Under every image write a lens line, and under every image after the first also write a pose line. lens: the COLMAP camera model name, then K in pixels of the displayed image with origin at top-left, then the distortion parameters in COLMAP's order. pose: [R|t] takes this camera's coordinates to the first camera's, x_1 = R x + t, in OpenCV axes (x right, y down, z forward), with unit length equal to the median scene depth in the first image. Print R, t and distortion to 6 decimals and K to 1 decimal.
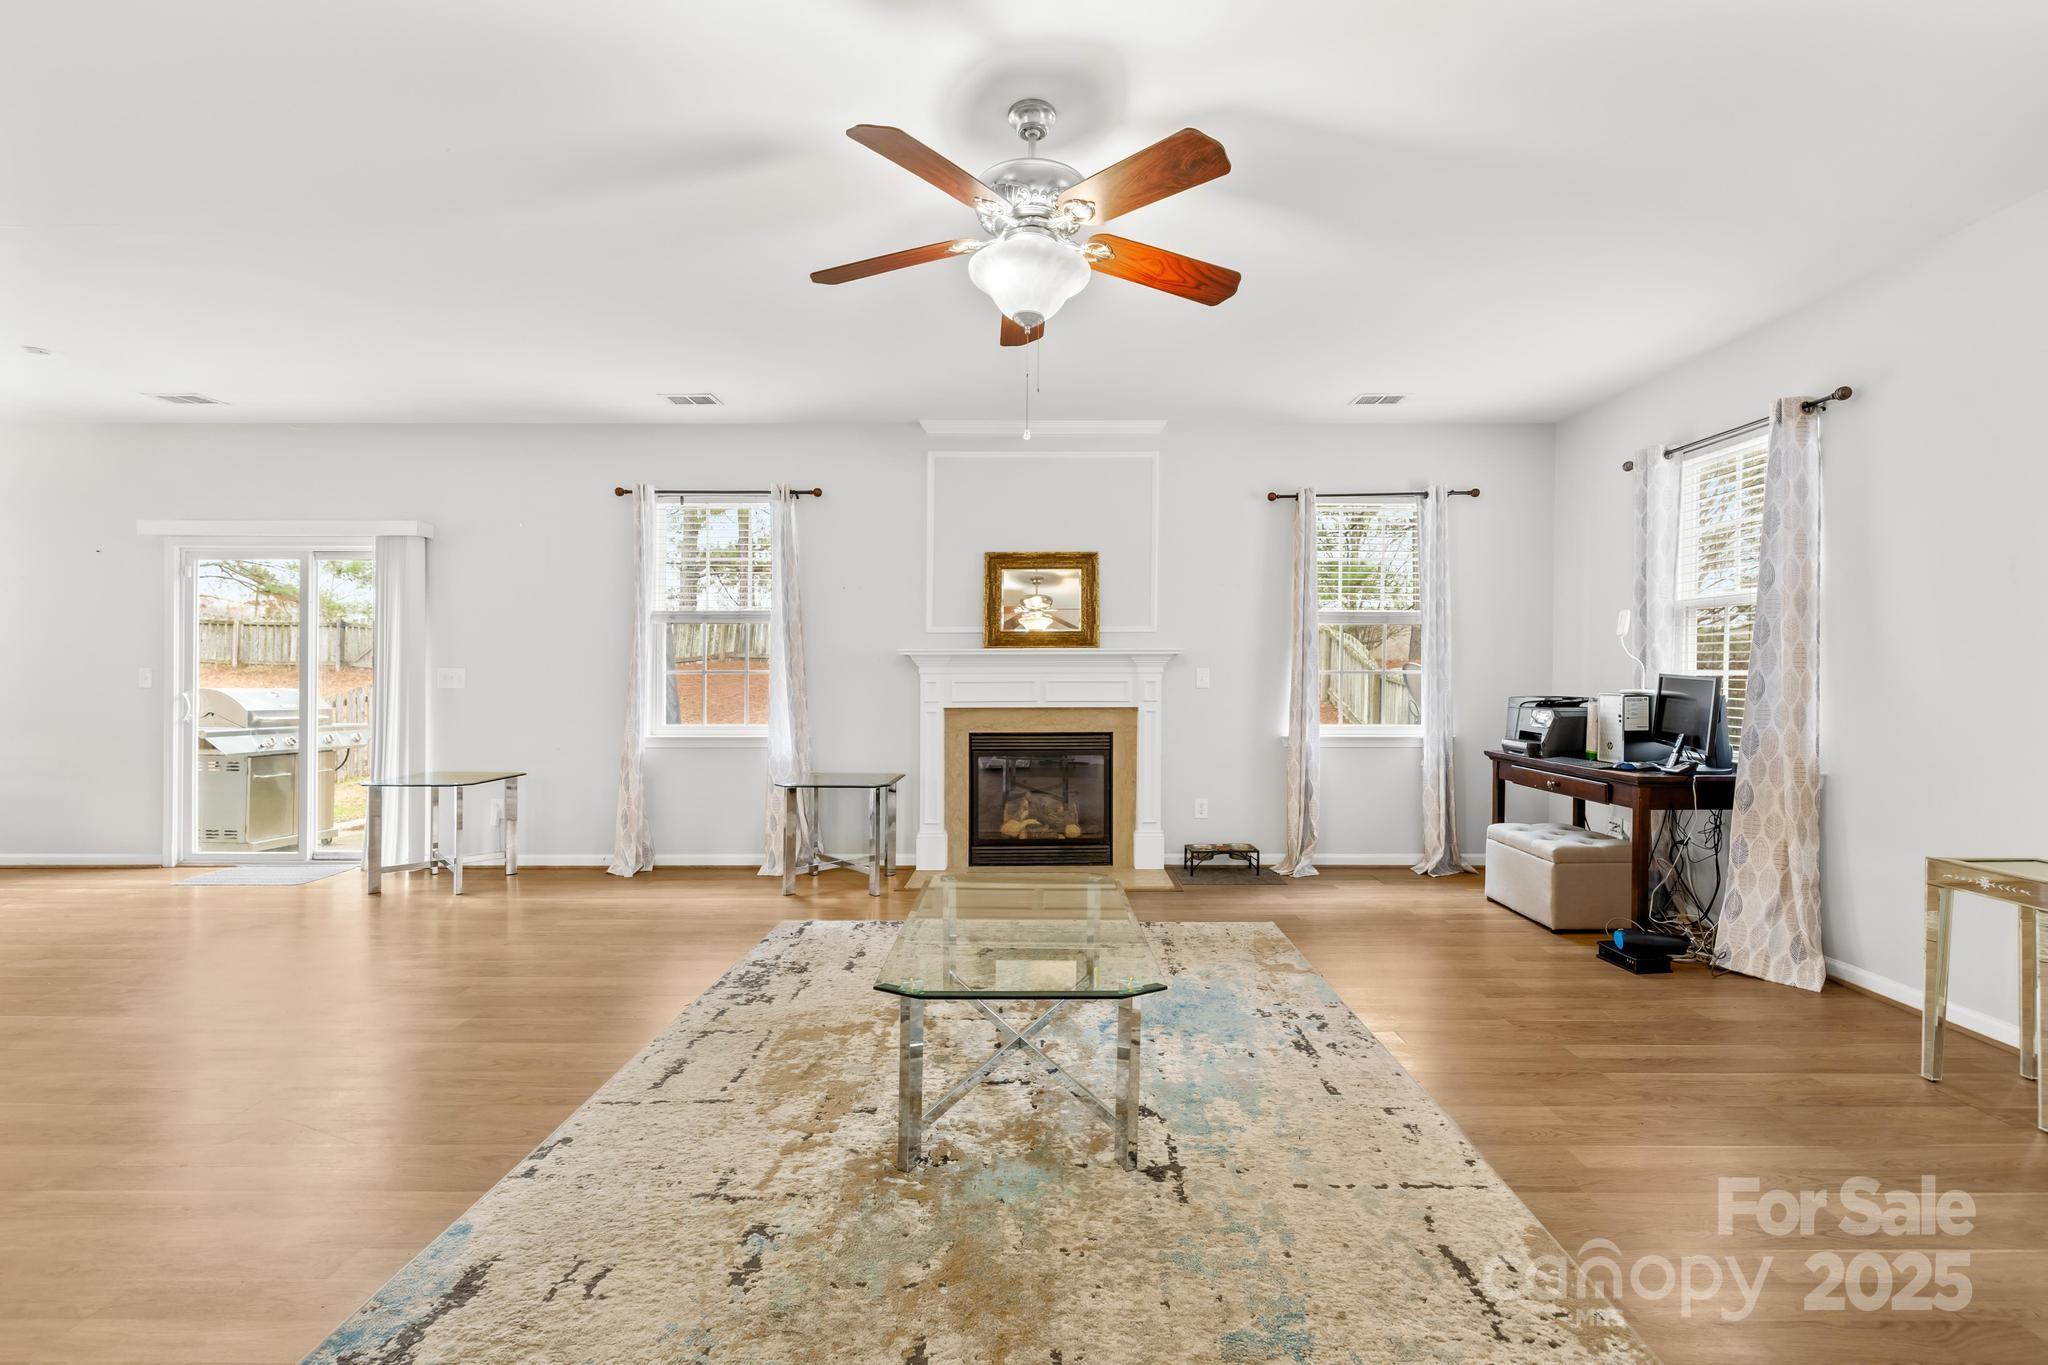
lens RADIAL K [[869.5, 0, 1042.0], [0, 869.5, 674.0], [0, 0, 1]] dist [0.000630, 0.000063]
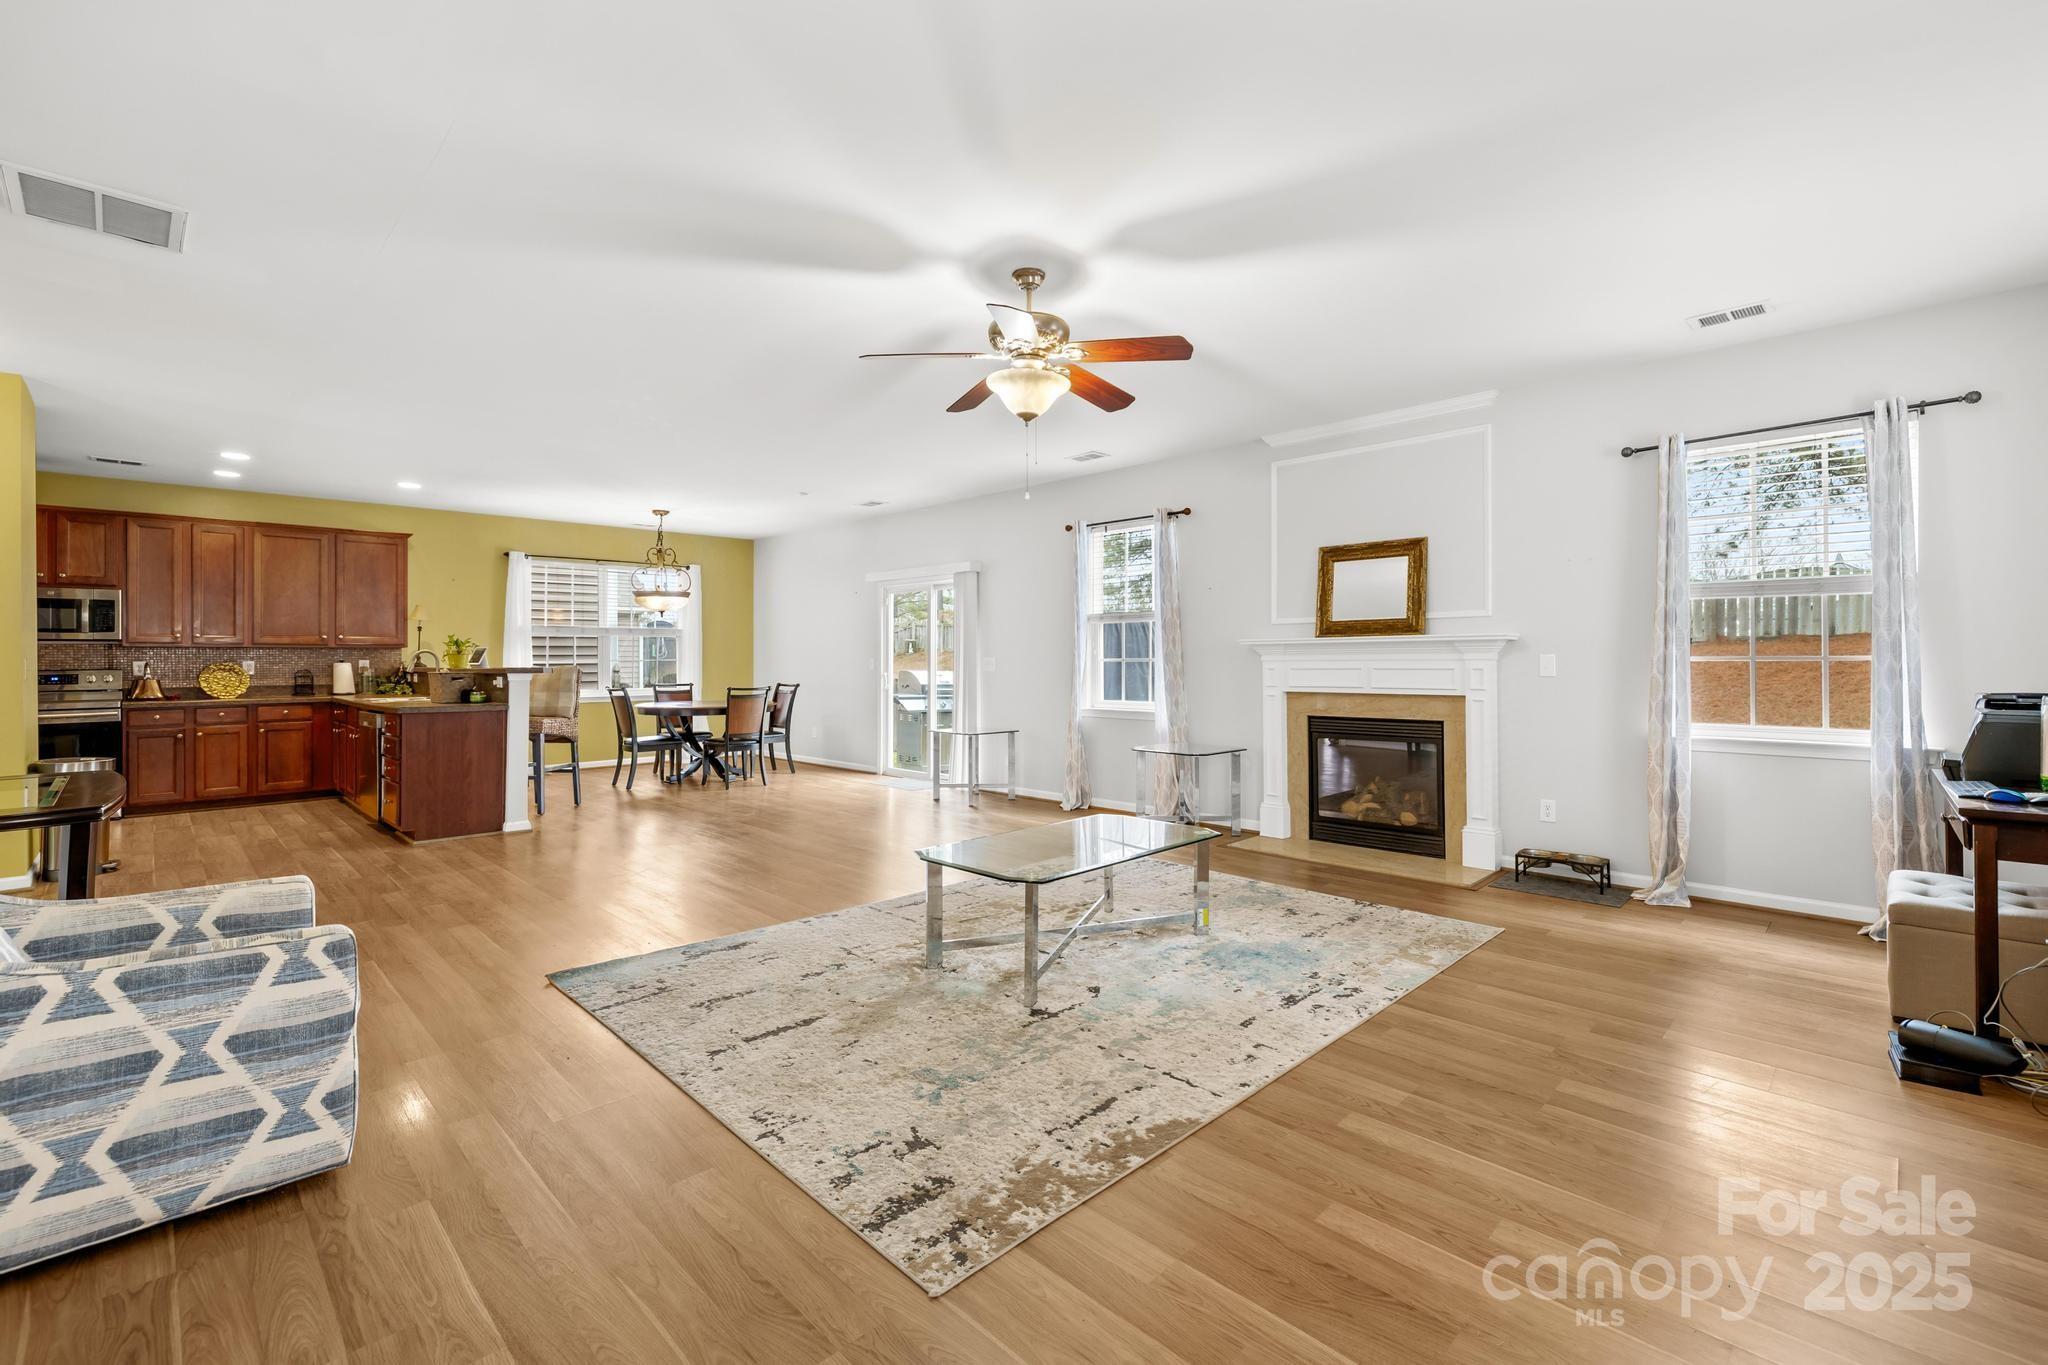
lens RADIAL K [[869.5, 0, 1047.7], [0, 869.5, 656.6], [0, 0, 1]] dist [0.000630, 0.000063]
pose [[0.718501, -0.005545, -0.695504, 0.449872], [0.000772, 0.999974, -0.007174, 0.001571], [0.695526, 0.004617, 0.718487, -0.003548]]
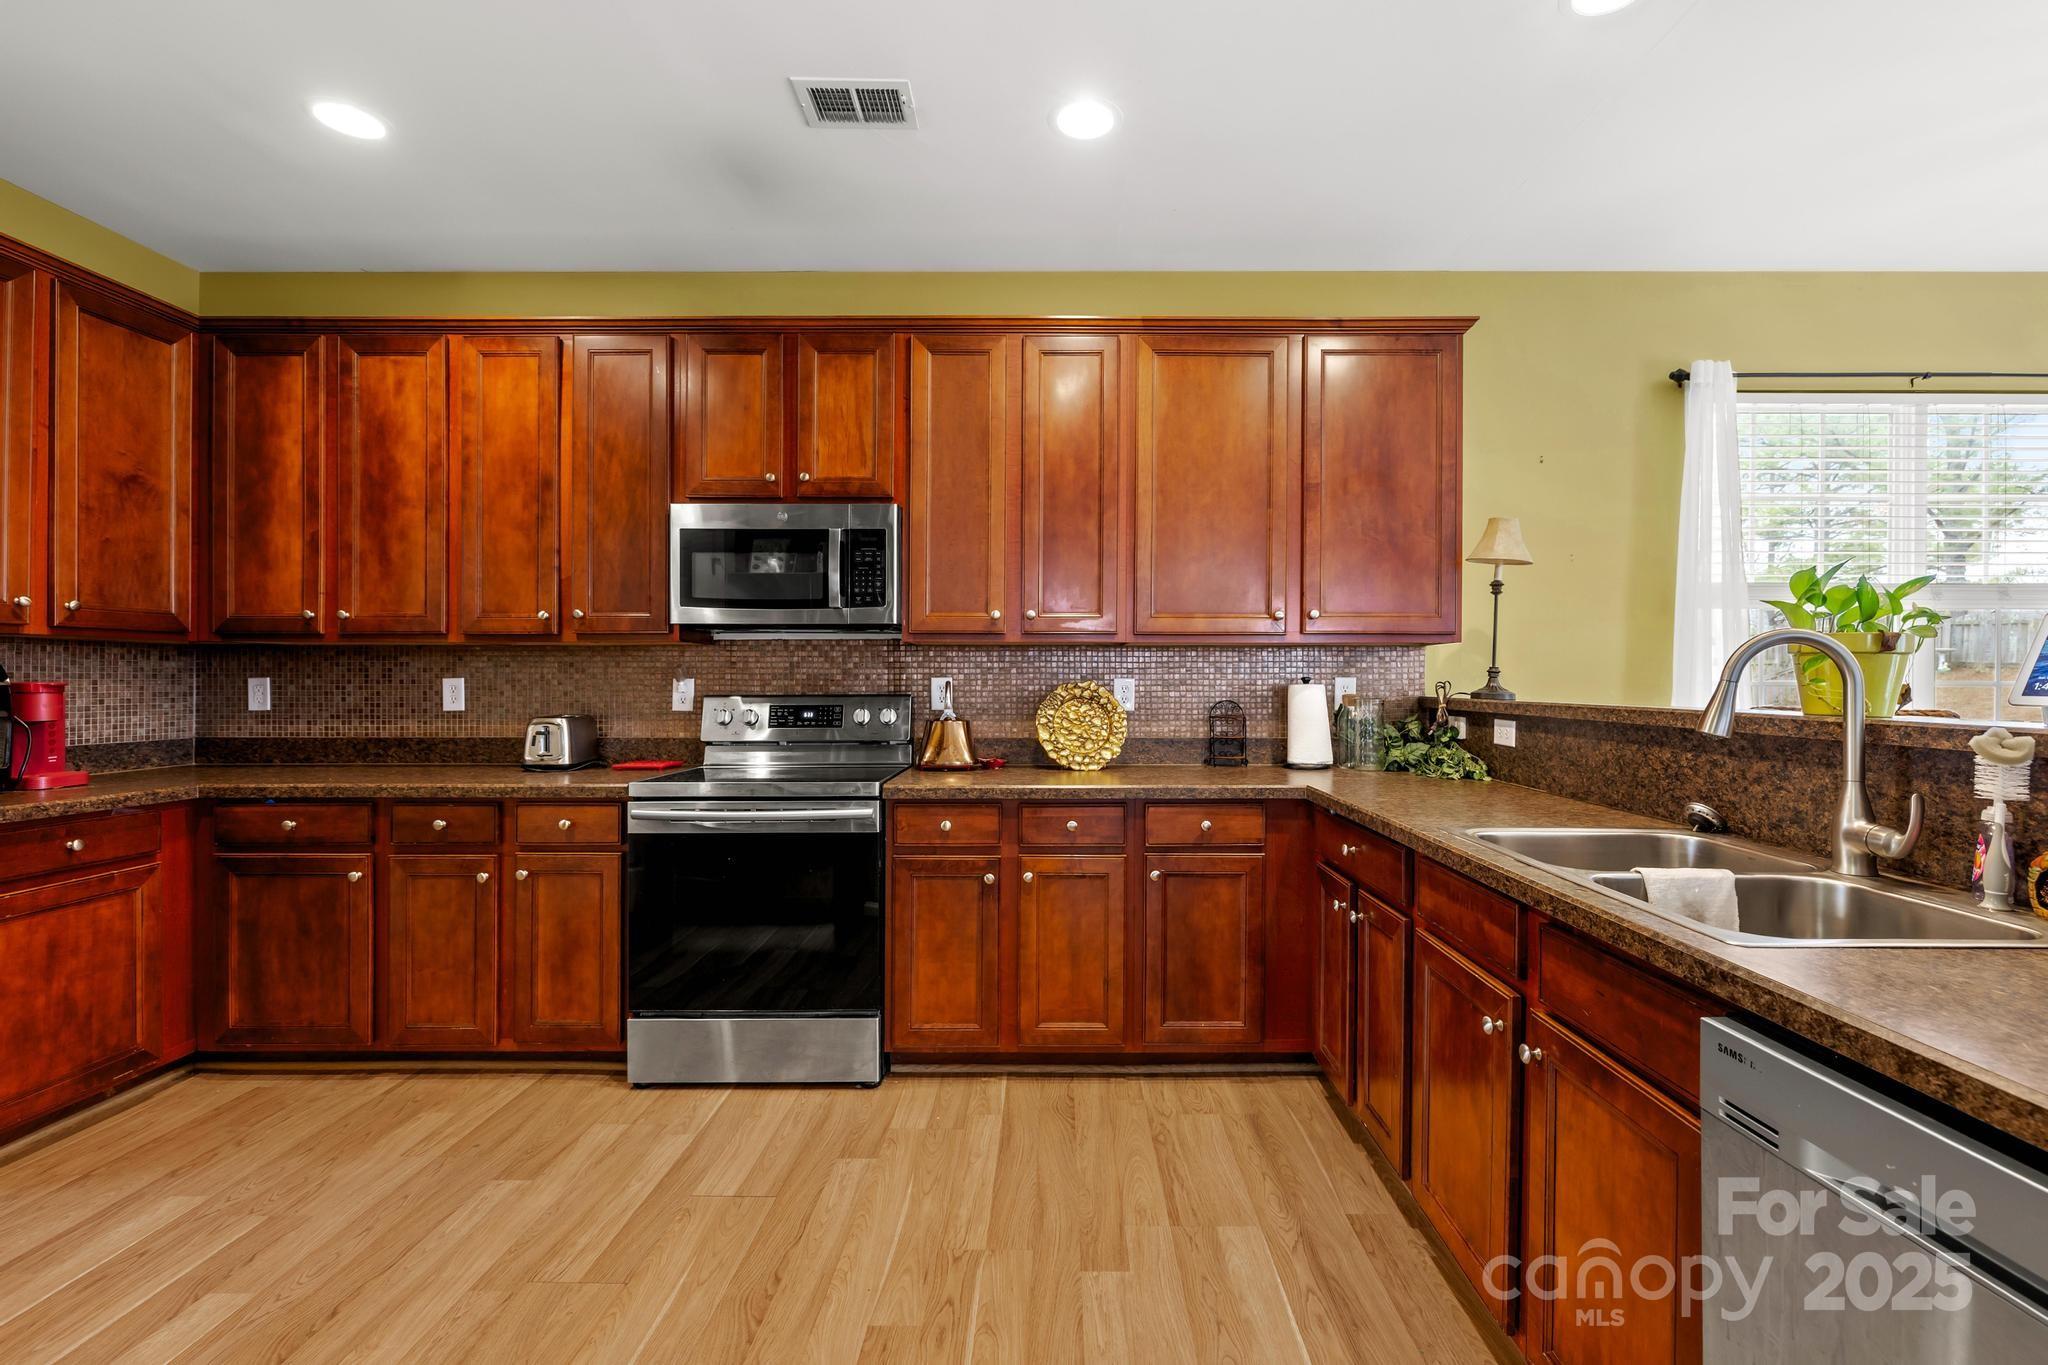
lens RADIAL K [[869.5, 0, 1037.0], [0, 869.5, 676.0], [0, 0, 1]] dist [0.000630, 0.000063]
pose [[-0.006030, -0.006321, -0.999962, -0.962175], [-0.008839, 0.999941, -0.006268, -0.000197], [0.999943, 0.008801, -0.006085, 0.058950]]
